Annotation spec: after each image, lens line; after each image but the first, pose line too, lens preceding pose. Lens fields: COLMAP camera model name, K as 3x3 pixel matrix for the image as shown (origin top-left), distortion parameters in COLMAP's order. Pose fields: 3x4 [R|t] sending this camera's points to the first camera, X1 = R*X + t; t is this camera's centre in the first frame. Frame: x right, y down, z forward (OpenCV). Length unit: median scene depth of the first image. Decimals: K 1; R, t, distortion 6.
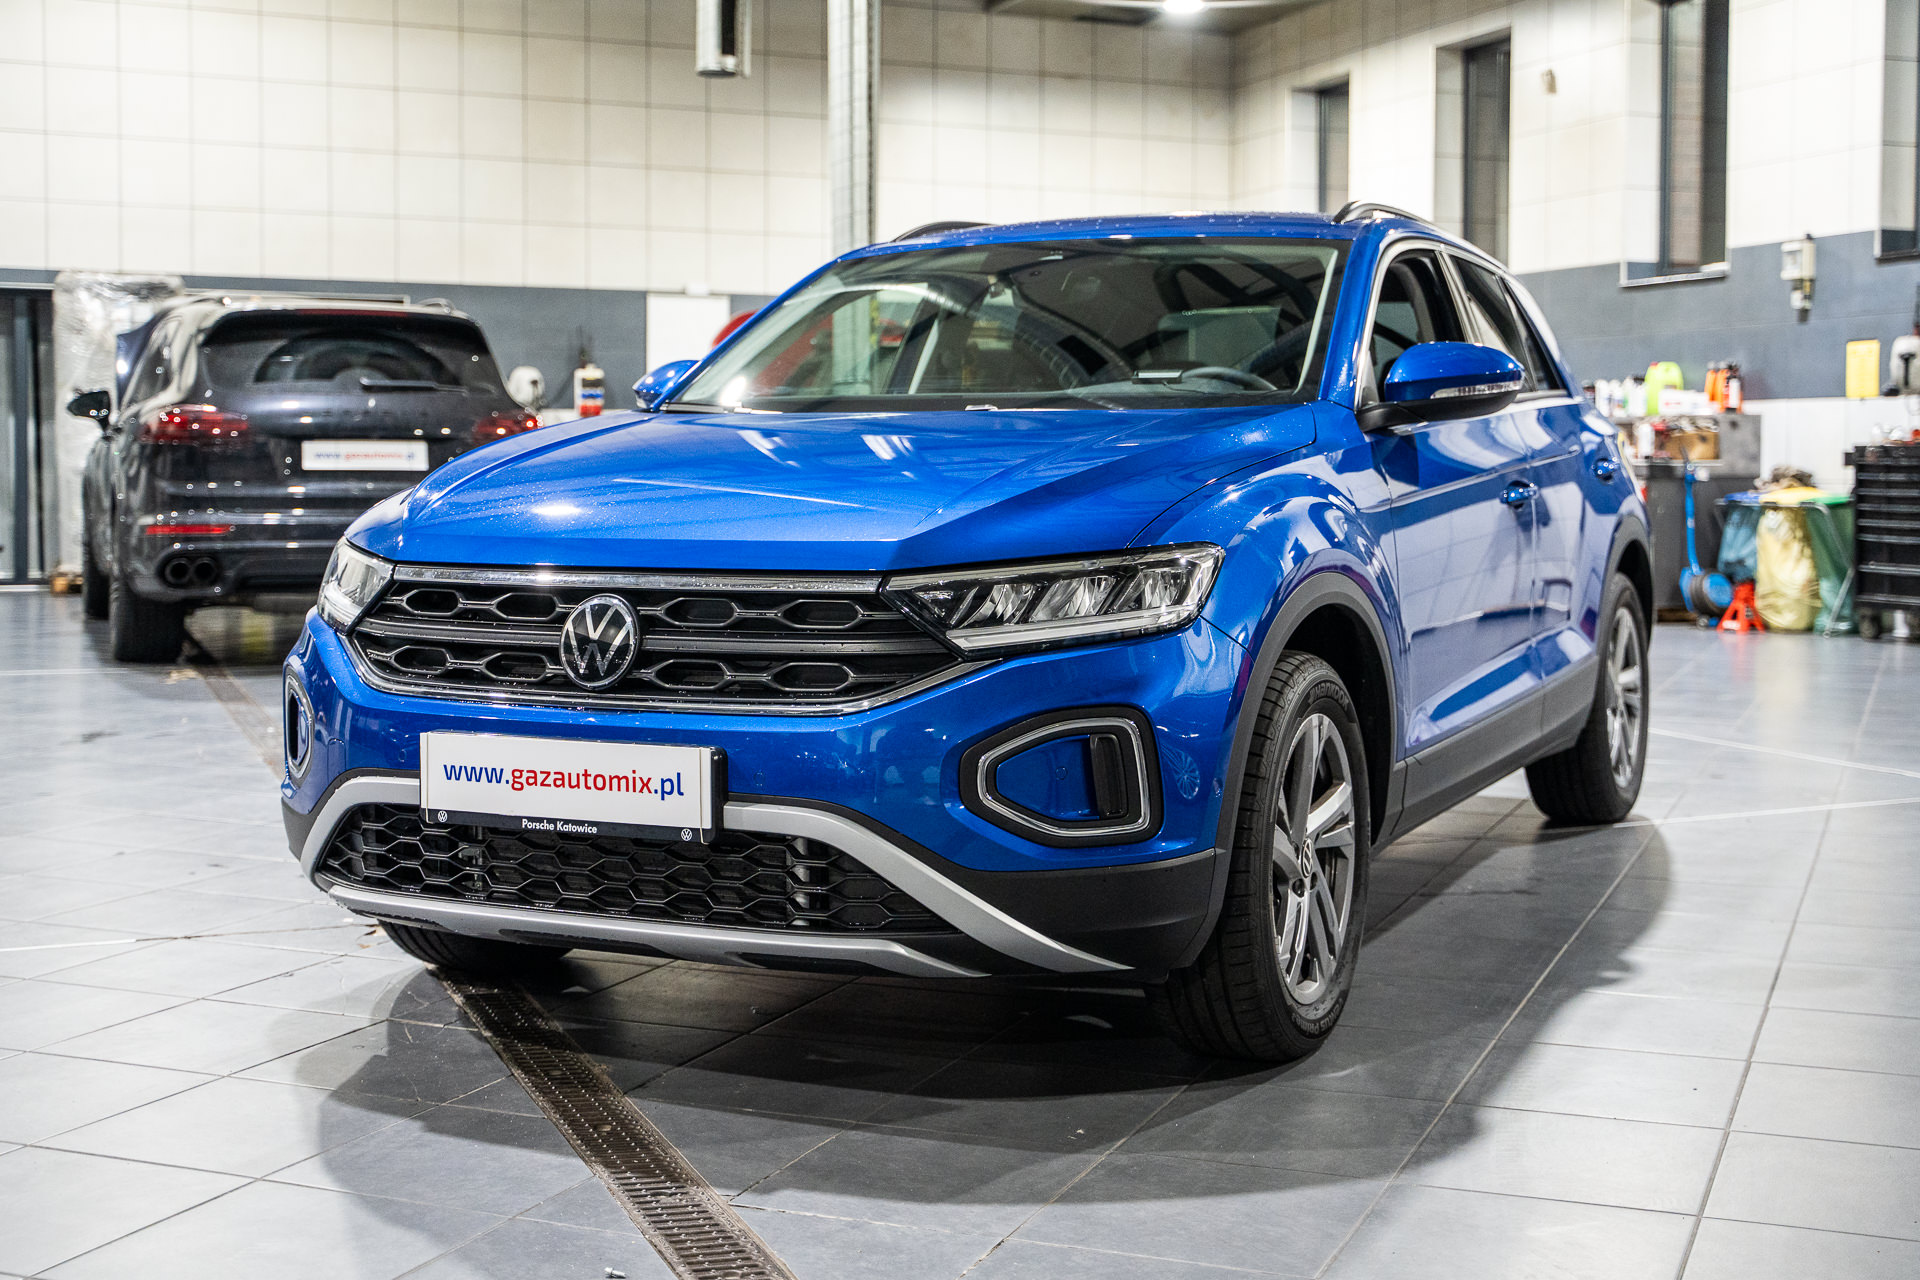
lens RADIAL K [[2341.2, 0, 1026.6], [0, 2341.2, 543.0], [0, 0, 1]] dist [0.017265, 0.046753]
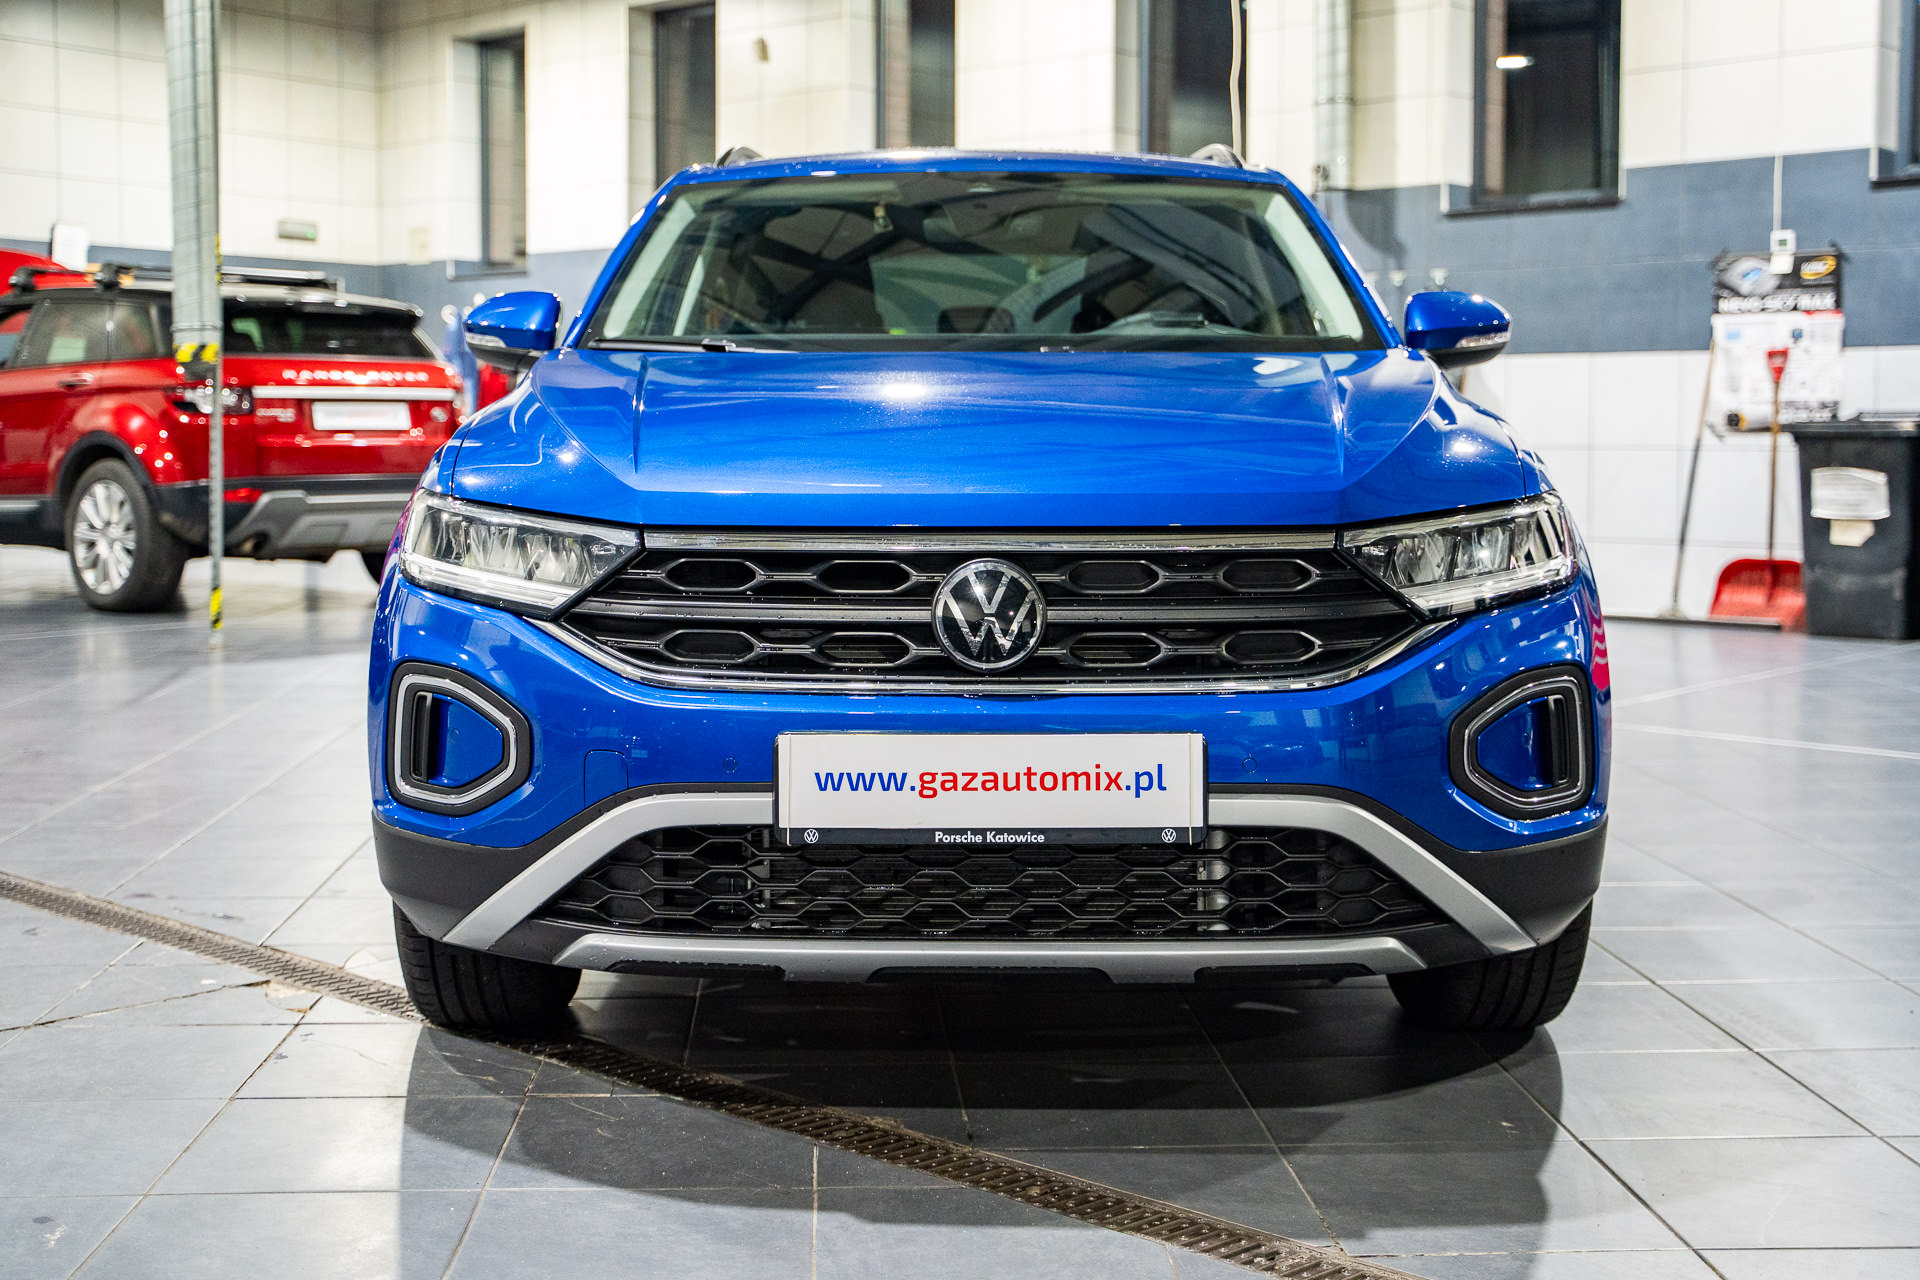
lens RADIAL K [[2305.3, 0, 959.9], [0, 2305.3, 536.2], [0, 0, 1]] dist [0.021044, 0.080856]
pose [[0.905291, -0.018163, 0.424404, -0.311353], [0.013291, 0.999807, 0.014436, 0.000794], [-0.424584, -0.007428, 0.905358, 0.145519]]
